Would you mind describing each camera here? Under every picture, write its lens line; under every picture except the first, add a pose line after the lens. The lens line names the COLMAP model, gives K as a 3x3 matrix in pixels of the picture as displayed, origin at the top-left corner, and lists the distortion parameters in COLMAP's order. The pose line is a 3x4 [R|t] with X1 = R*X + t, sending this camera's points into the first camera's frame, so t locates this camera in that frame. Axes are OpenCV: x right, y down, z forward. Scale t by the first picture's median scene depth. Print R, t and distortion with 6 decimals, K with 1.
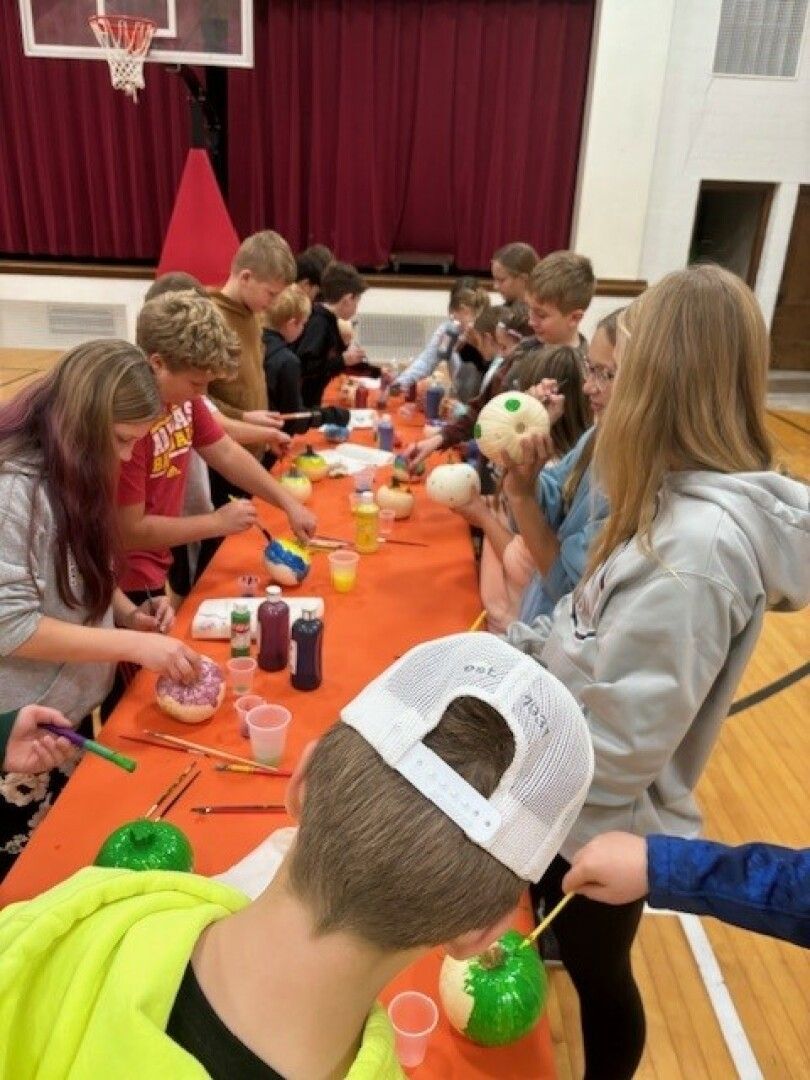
lens RADIAL K [[800.7, 0, 405.0], [0, 800.7, 540.0], [0, 0, 1]] dist [-0.008153, 0.002389]
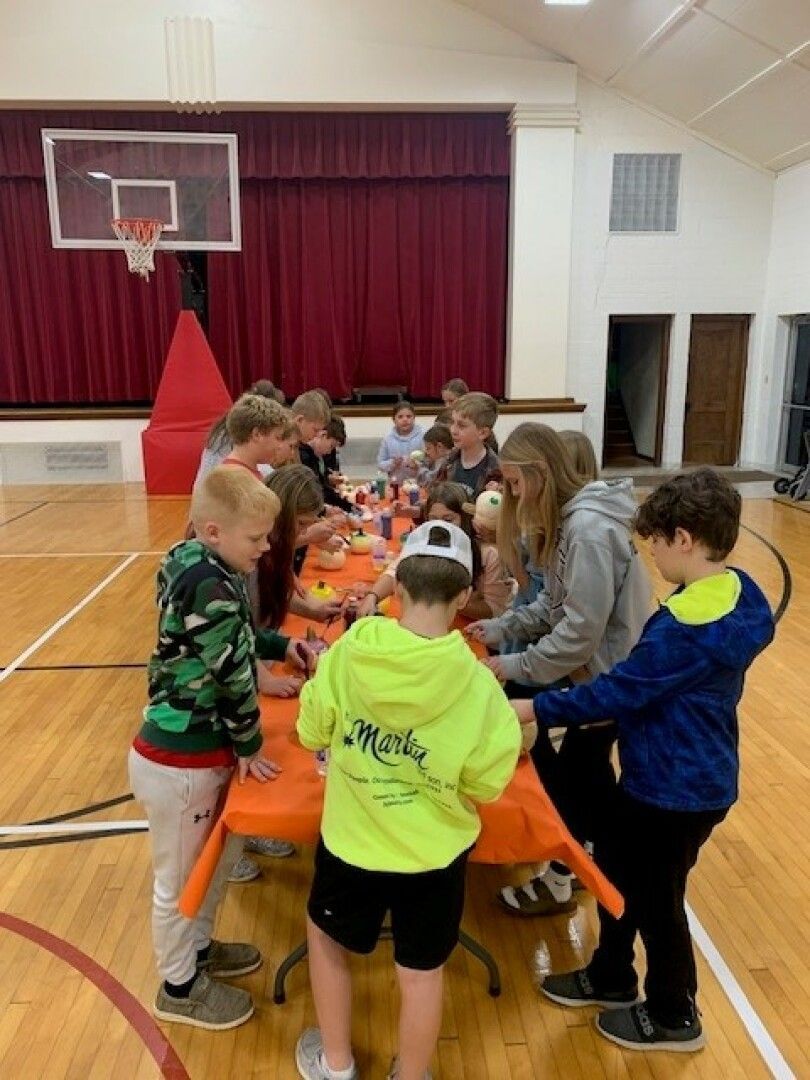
lens RADIAL K [[821.0, 0, 405.0], [0, 821.0, 540.0], [0, 0, 1]] dist [0.038258, -0.000540]
pose [[0.996372, -0.060055, 0.060294, -0.030586], [0.068360, 0.986806, -0.146770, 0.044249], [-0.050684, 0.150359, 0.987331, -0.162036]]
